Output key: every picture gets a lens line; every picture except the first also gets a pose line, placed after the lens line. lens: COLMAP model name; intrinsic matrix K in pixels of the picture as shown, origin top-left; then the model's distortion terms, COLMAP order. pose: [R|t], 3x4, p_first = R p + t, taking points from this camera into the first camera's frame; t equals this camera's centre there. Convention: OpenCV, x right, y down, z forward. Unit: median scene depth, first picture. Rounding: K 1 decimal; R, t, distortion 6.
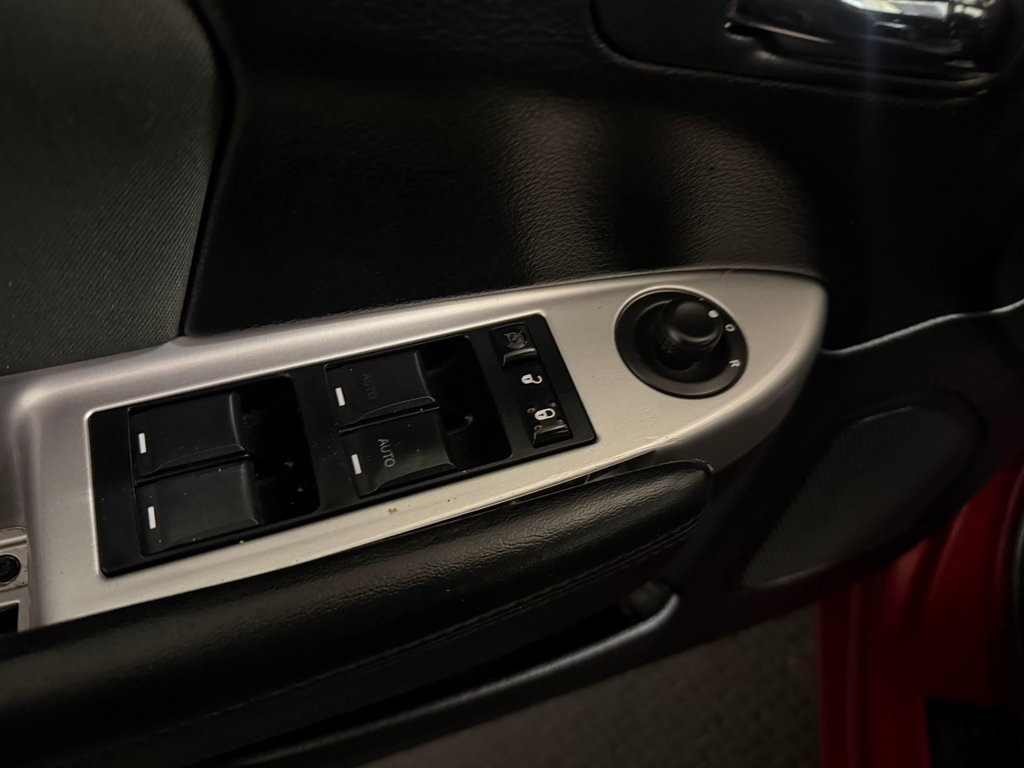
lens RADIAL K [[733.7, 0, 512.0], [0, 733.7, 384.0], [0, 0, 1]] dist [-0.001727, -0.004869]
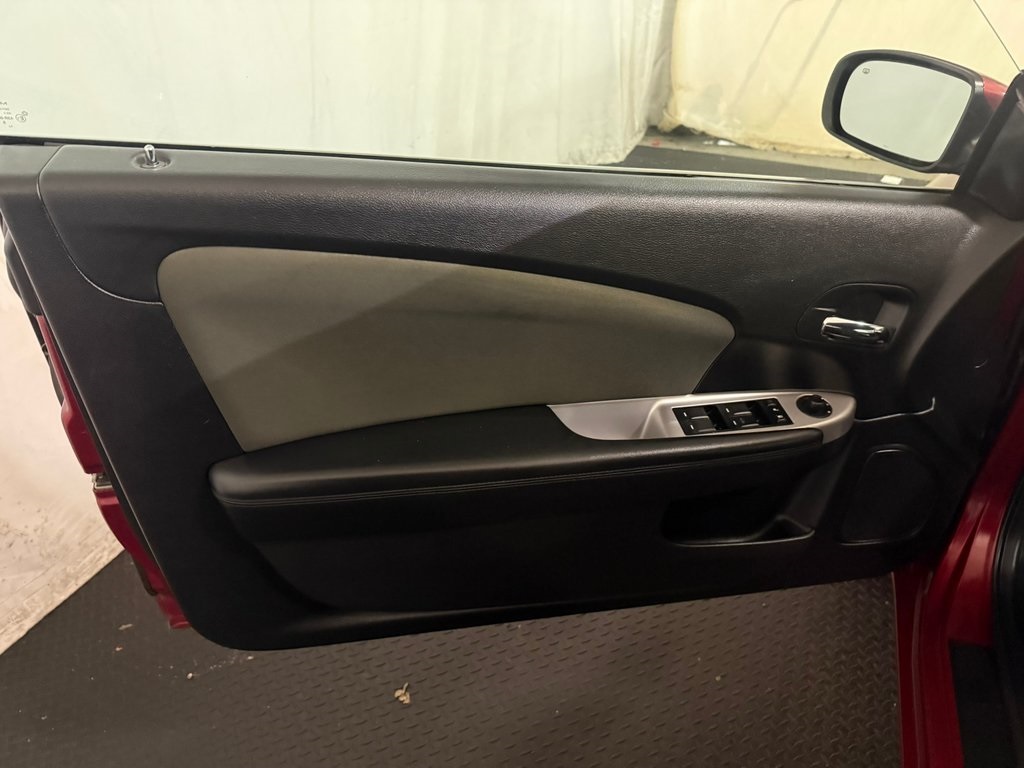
lens RADIAL K [[733.7, 0, 512.0], [0, 733.7, 384.0], [0, 0, 1]] dist [-0.001727, -0.004869]
pose [[0.985952, 0.048617, -0.159796, -0.760034], [-0.099067, 0.940469, -0.325120, 1.303571], [0.134477, 0.336383, 0.932074, -2.984524]]
